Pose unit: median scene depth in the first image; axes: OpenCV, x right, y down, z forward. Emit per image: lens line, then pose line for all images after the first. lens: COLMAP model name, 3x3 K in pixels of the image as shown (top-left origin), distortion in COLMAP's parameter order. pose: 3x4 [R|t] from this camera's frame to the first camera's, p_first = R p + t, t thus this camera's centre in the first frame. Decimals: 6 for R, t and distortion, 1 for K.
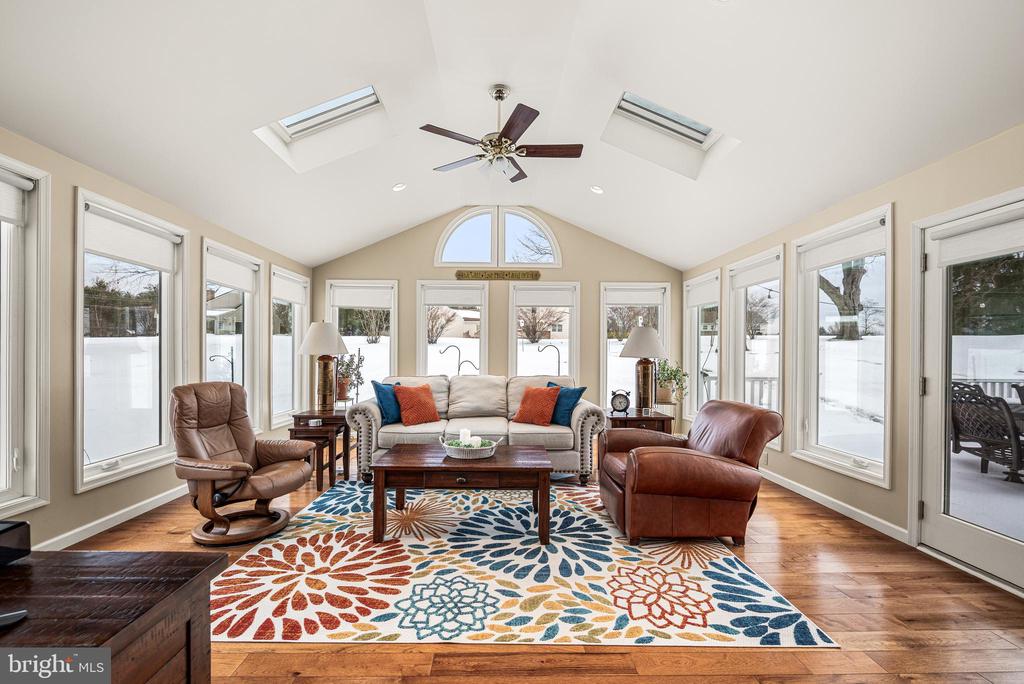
lens RADIAL K [[445.3, 0, 511.0], [0, 445.3, 350.9], [0, 0, 1]] dist [-0.002703, -0.000257]
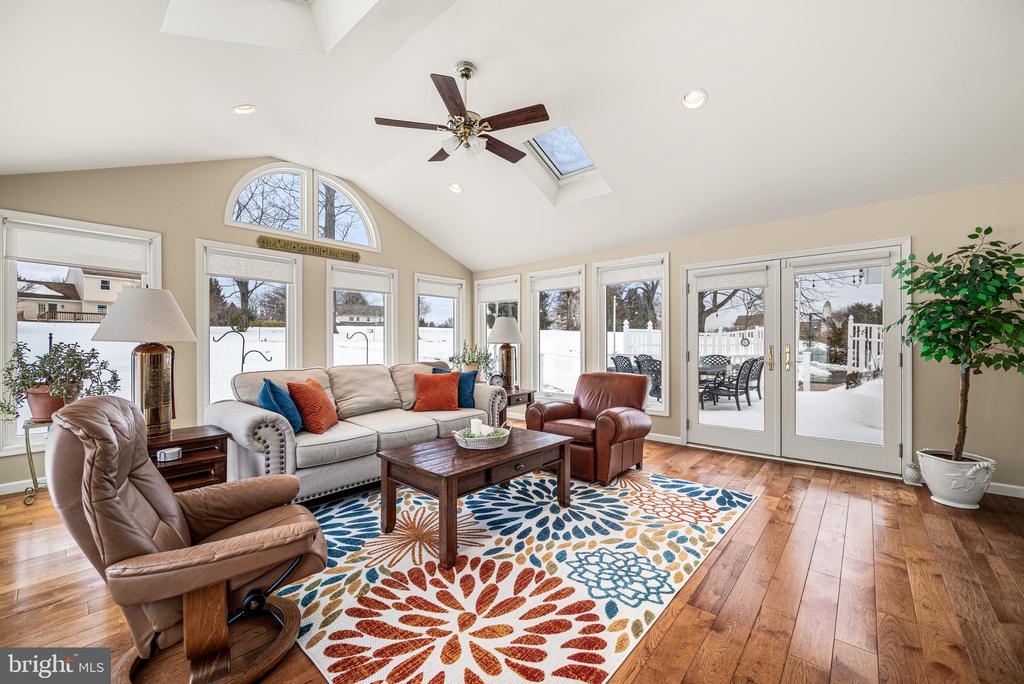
lens RADIAL K [[405.8, 0, 512.0], [0, 405.8, 342.0], [0, 0, 1]] dist [-0.000894, 0.000003]
pose [[0.667563, -0.005412, 0.744533, -0.806004], [0.002404, 0.999984, 0.005114, 0.010338], [-0.744549, -0.001624, 0.667566, 0.428496]]
